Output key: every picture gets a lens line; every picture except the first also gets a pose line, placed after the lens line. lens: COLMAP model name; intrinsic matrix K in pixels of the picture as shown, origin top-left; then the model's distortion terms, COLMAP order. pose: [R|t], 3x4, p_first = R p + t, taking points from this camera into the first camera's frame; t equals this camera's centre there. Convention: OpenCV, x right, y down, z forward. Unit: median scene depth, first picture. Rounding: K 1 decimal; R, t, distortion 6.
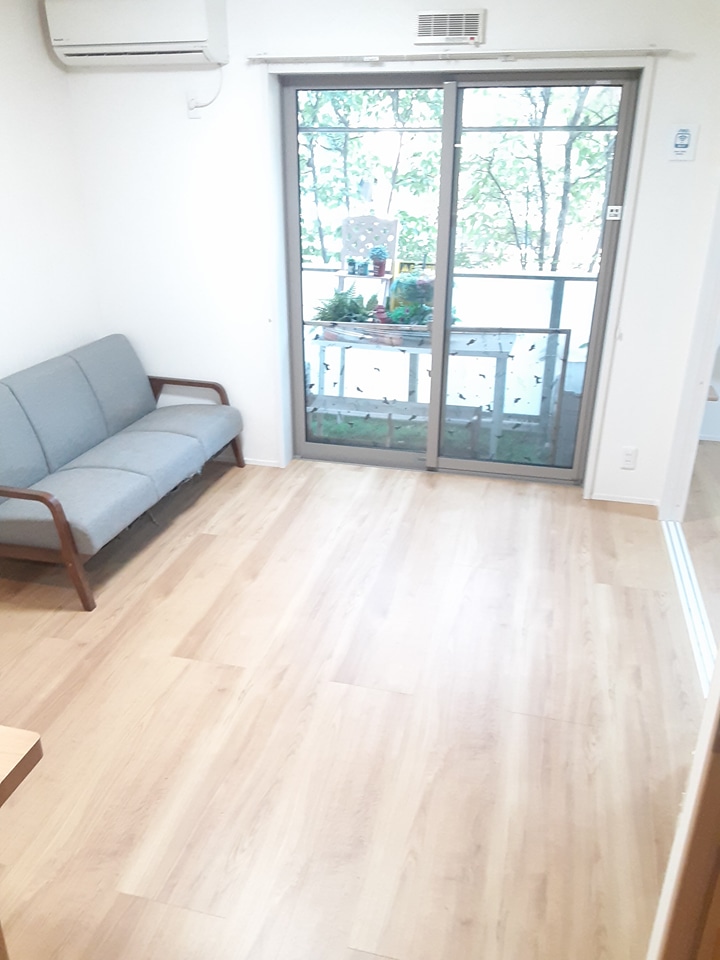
lens RADIAL K [[767.3, 0, 353.0], [0, 767.3, 479.2], [0, 0, 1]] dist [0.102023, -0.131041]
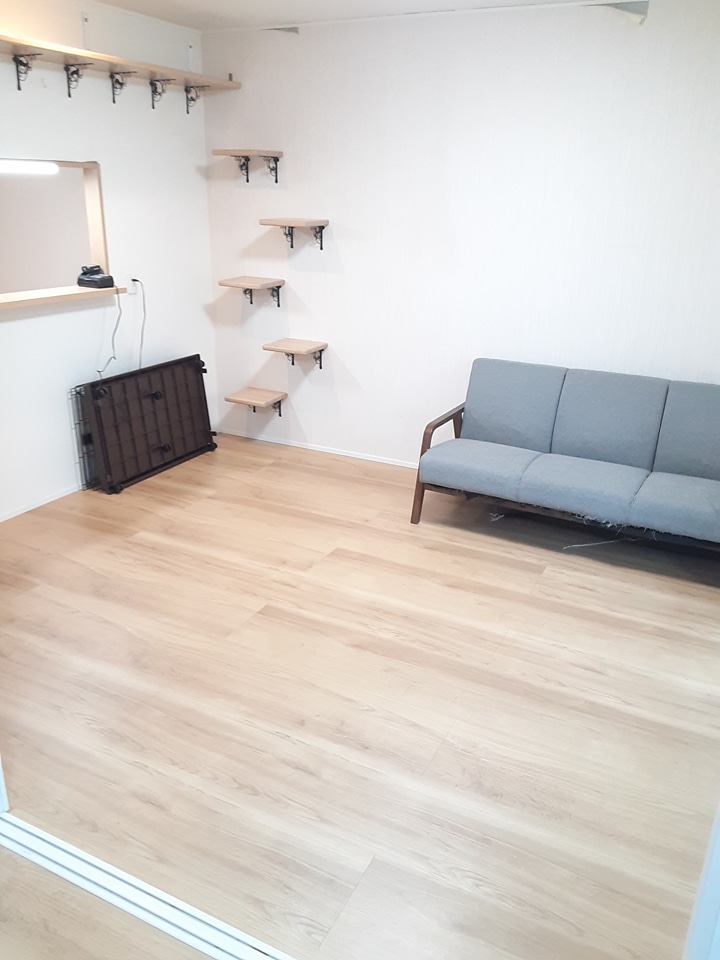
lens RADIAL K [[767.3, 0, 353.0], [0, 767.3, 479.2], [0, 0, 1]] dist [0.102023, -0.131041]
pose [[-0.218998, 0.335699, -0.916158, 0.709411], [-0.418344, 0.815965, 0.398987, -0.306593], [0.881492, 0.470646, -0.038257, 0.813846]]
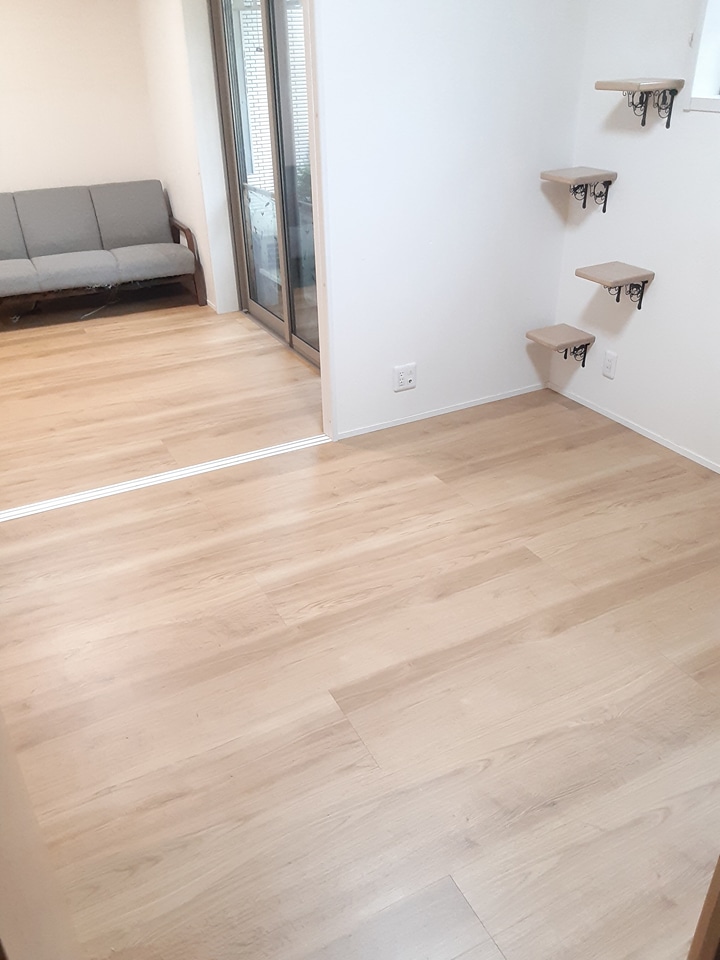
lens RADIAL K [[767.3, 0, 353.0], [0, 767.3, 479.2], [0, 0, 1]] dist [0.102023, -0.131041]
pose [[0.661804, 0.353814, -0.660932, 1.139335], [-0.282948, 0.934304, 0.216835, -0.115957], [0.694230, 0.043507, 0.718437, 0.385900]]
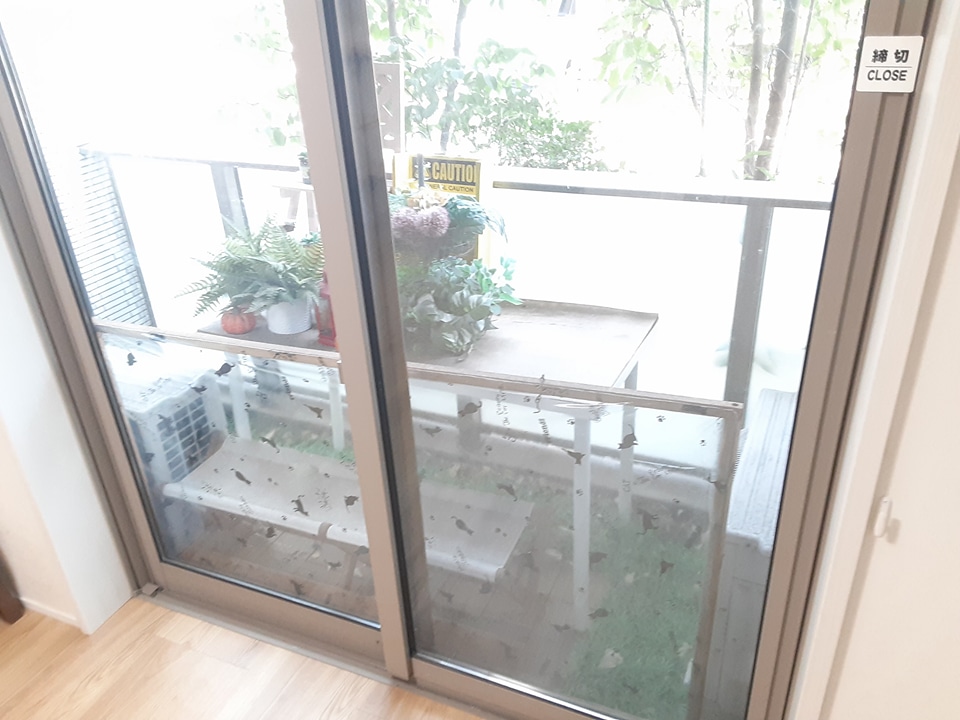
lens RADIAL K [[771.9, 0, 479.5], [0, 771.9, 383.9], [0, 0, 1]] dist [-0.002567, -0.130630]
pose [[0.988253, 0.048438, -0.144944, 0.246042], [-0.038817, 0.996896, 0.068488, -0.252423], [0.147812, -0.062058, 0.987067, 0.742782]]
